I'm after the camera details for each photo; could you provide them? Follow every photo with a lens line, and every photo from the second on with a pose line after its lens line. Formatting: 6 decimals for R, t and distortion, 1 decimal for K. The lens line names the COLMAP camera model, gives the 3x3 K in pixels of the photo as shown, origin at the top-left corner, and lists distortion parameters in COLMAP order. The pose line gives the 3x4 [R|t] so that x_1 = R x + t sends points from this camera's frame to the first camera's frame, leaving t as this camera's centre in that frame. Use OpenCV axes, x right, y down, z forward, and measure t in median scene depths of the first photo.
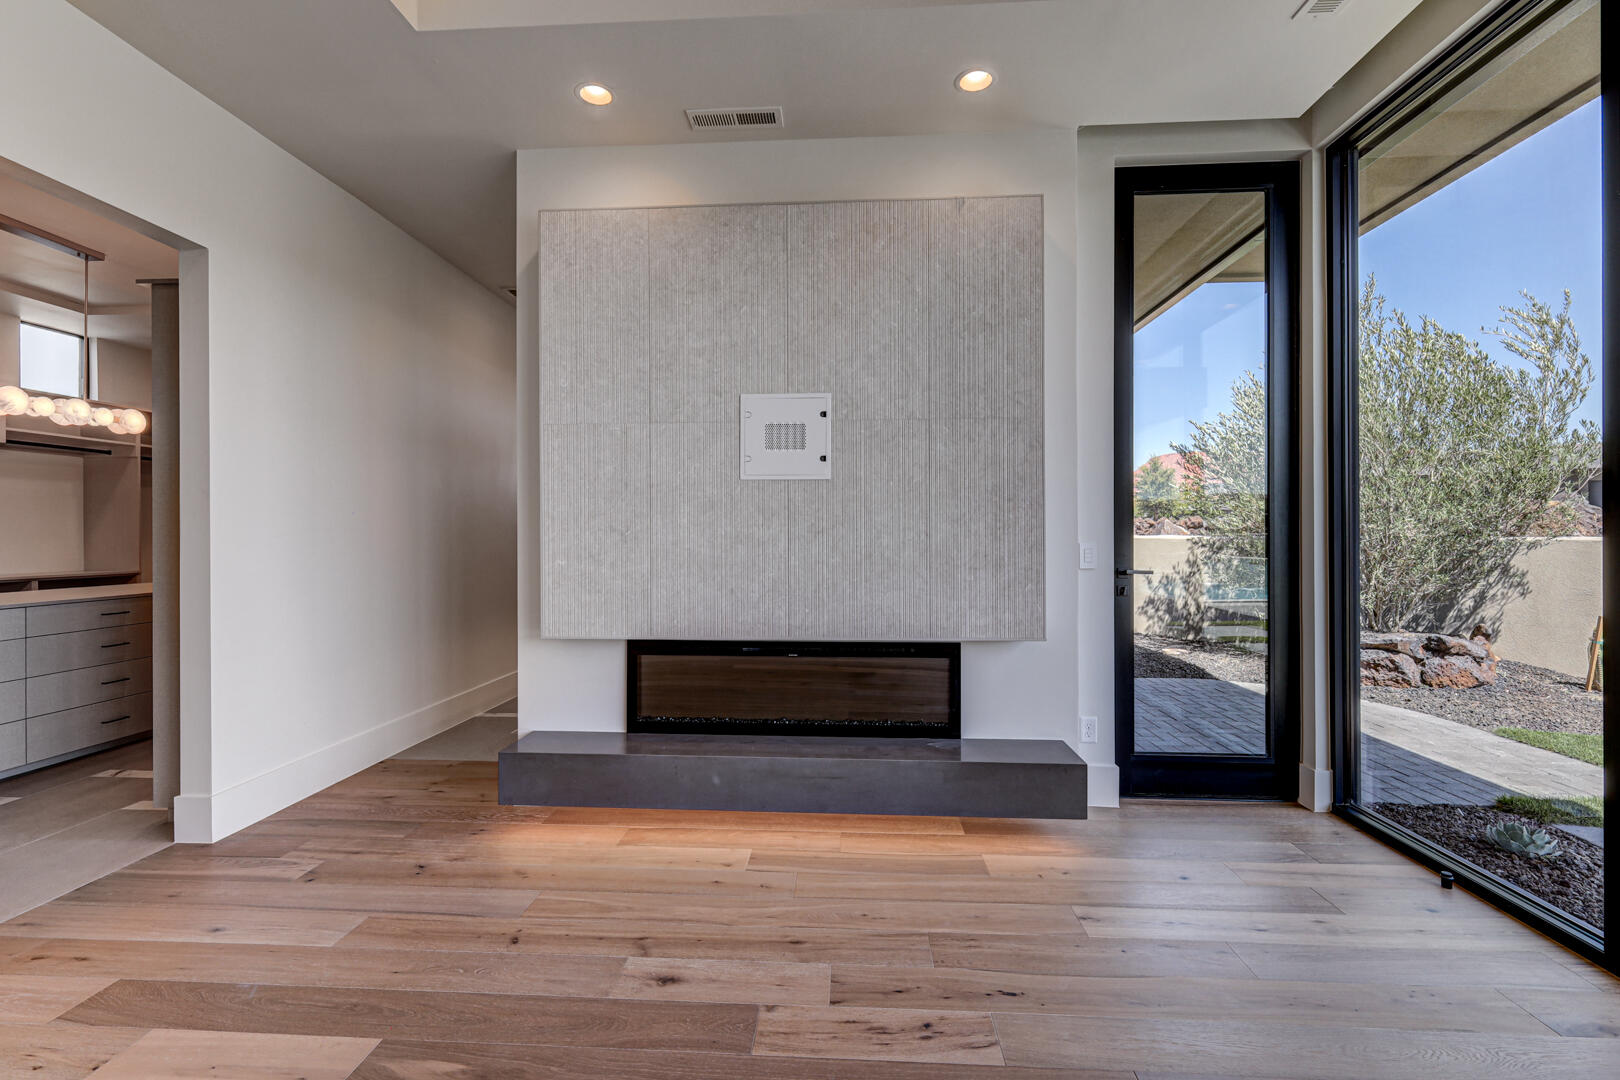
lens RADIAL K [[724.4, 0, 808.3], [0, 724.4, 533.9], [0, 0, 1]] dist [0.002204, 0.000503]
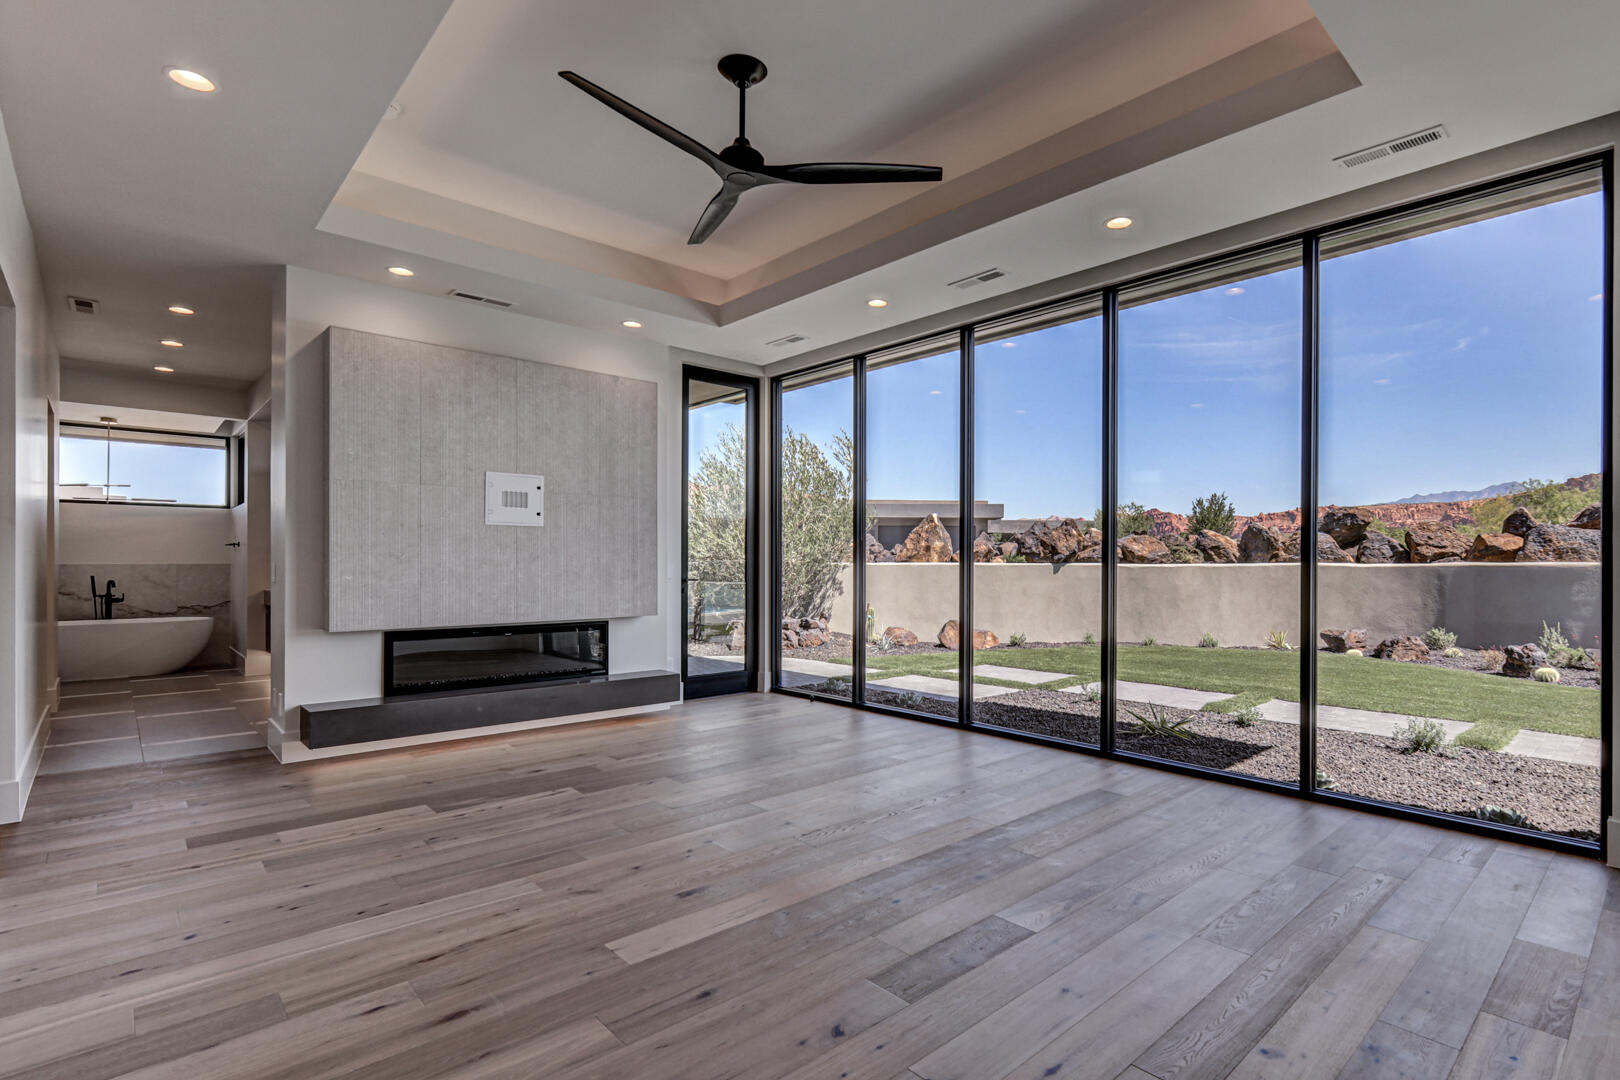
lens RADIAL K [[696.1, 0, 811.7], [0, 696.1, 561.1], [0, 0, 1]] dist [0.000548, 0.000083]
pose [[0.746057, 0.004906, 0.665864, -0.576760], [-0.007247, 0.999973, 0.000751, -0.000314], [-0.665842, -0.005386, 0.746073, -0.628273]]
